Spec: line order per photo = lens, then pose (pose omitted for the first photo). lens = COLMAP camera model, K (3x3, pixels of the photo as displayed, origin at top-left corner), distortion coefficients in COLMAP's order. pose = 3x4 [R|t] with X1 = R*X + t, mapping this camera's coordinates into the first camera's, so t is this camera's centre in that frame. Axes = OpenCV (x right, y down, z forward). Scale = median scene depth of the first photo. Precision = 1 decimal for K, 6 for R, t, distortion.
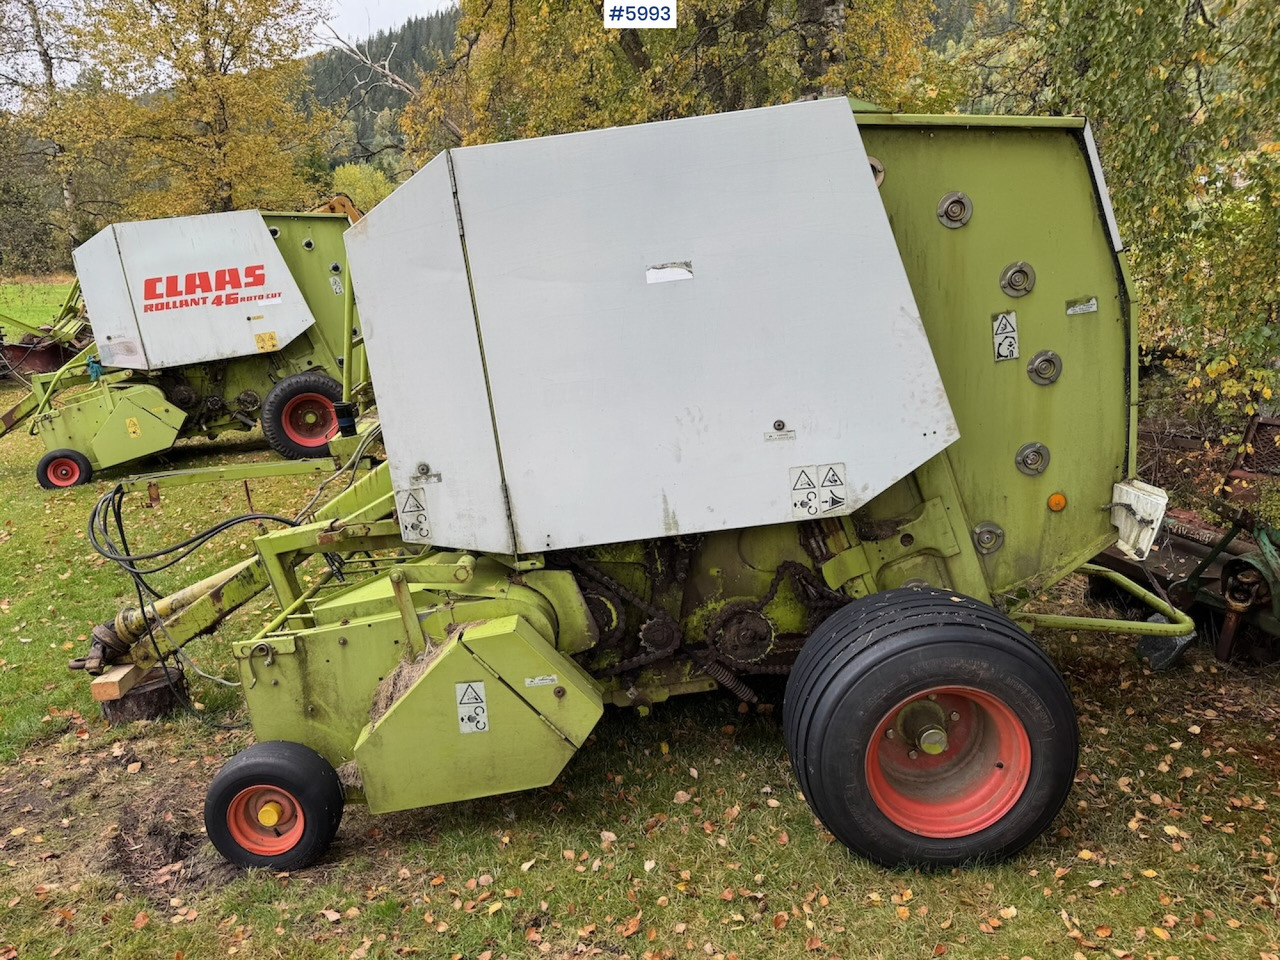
lens RADIAL K [[896.2, 0, 634.5], [0, 896.2, 473.8], [0, 0, 1]] dist [0.072955, -0.077985]
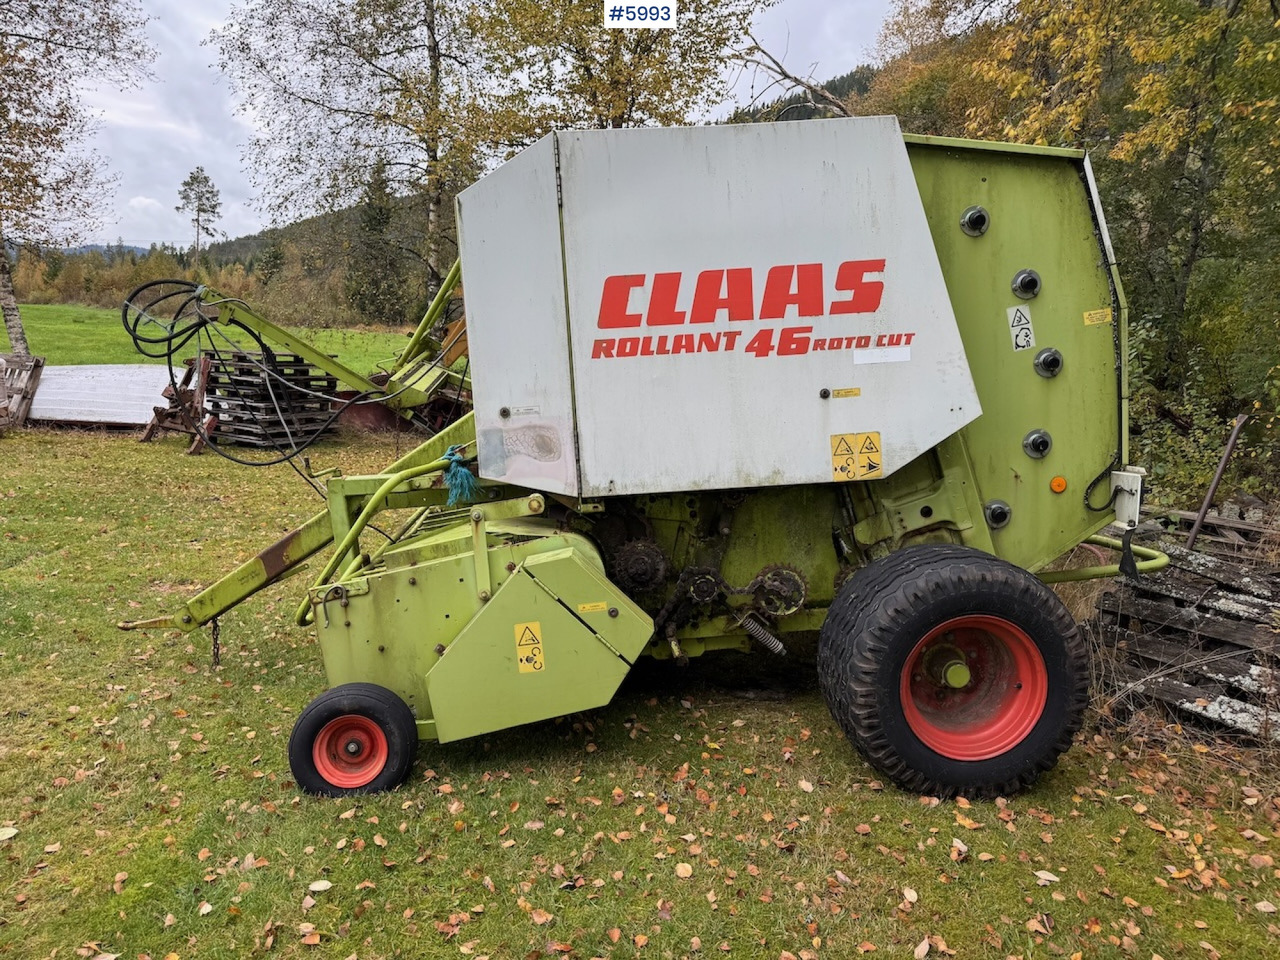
lens RADIAL K [[893.0, 0, 646.3], [0, 893.0, 478.8], [0, 0, 1]] dist [0.081350, -0.100827]
pose [[0.954092, 0.115621, -0.276296, -1.040970], [-0.137620, 0.988572, -0.061535, -0.269020], [0.266023, 0.096734, 0.959101, 1.642305]]
